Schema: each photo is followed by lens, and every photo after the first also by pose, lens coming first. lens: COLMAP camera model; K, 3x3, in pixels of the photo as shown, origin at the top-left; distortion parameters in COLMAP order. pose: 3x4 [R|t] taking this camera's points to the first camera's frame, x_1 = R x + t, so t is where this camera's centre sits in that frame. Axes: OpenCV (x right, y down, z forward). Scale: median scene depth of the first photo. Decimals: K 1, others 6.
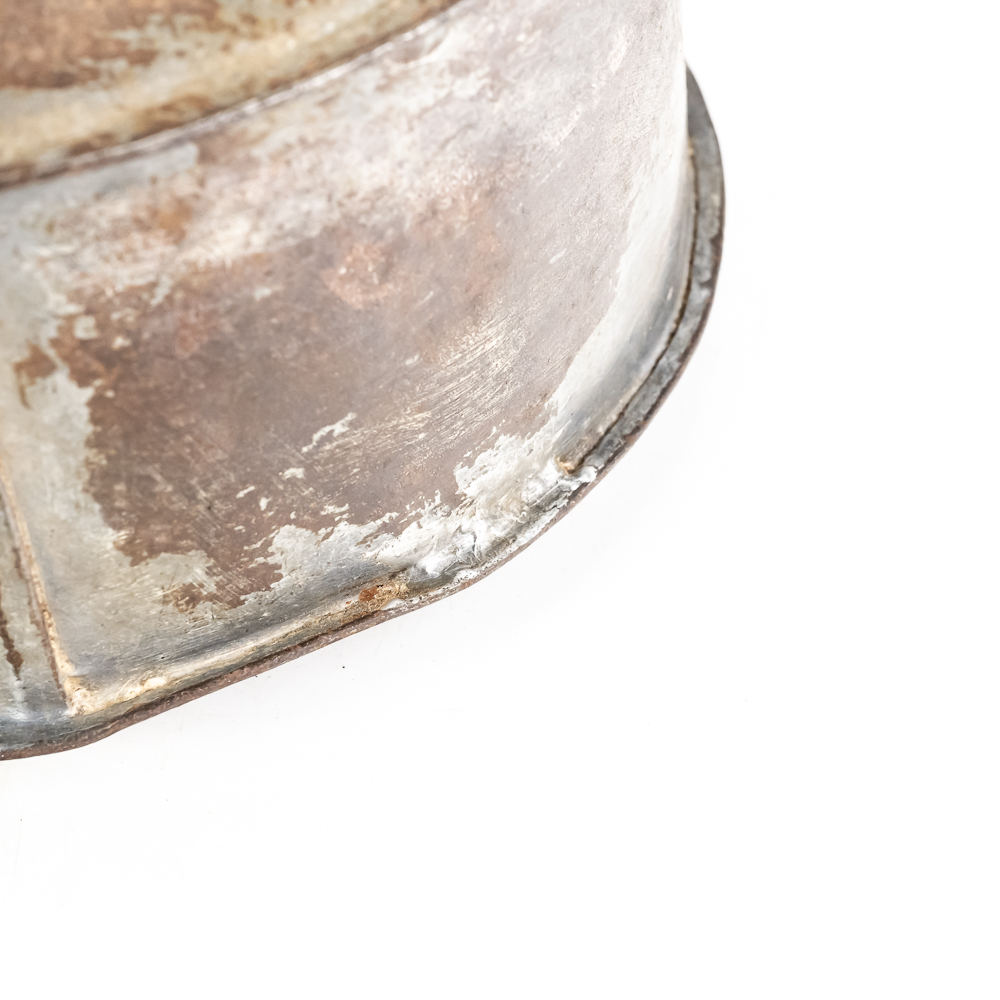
lens RADIAL K [[2947.8, 0, 501.1], [0, 2947.8, 499.7], [0, 0, 1]] dist [0.117897, 0.000000]
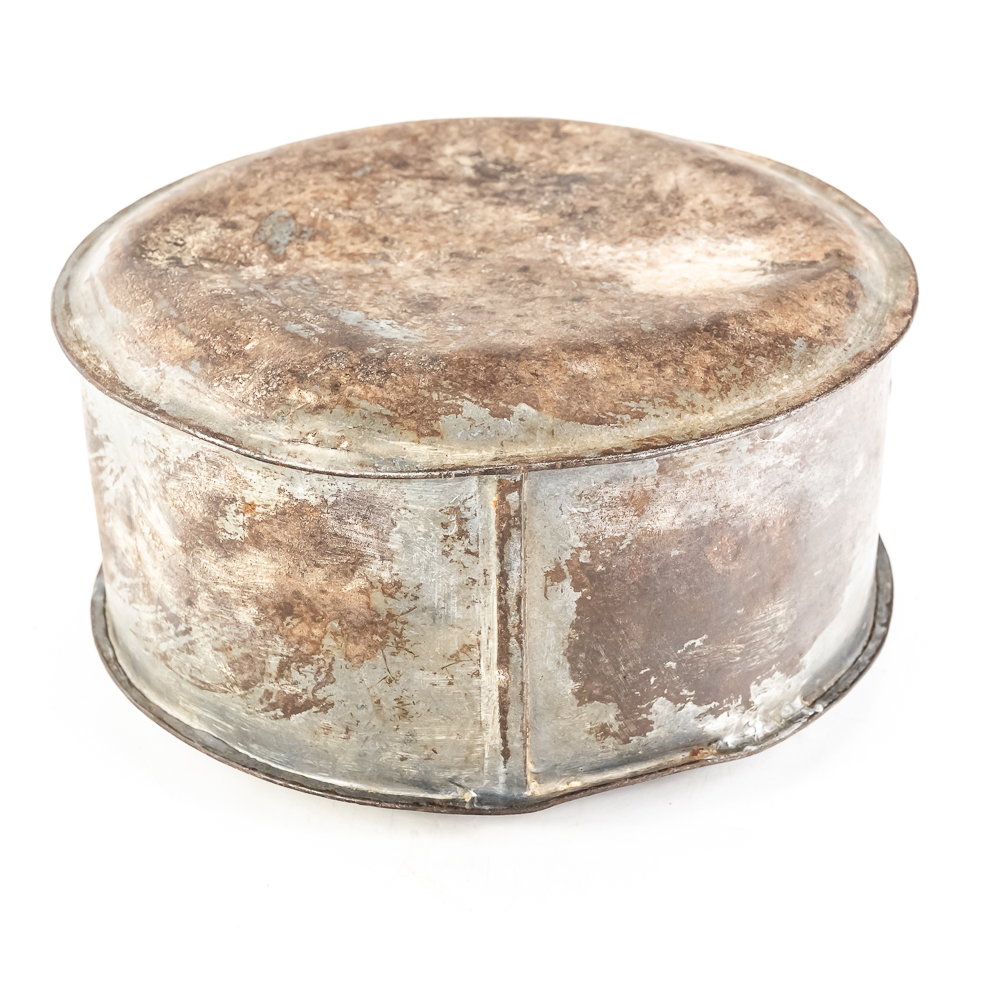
lens RADIAL K [[2897.9, 0, 500.6], [0, 2897.9, 499.4], [0, 0, 1]] dist [0.090870, 0.000000]
pose [[0.995196, 0.097852, 0.003013, -0.190487], [-0.093197, 0.956371, -0.276892, 0.398797], [-0.029976, 0.275282, 0.960896, -0.742757]]
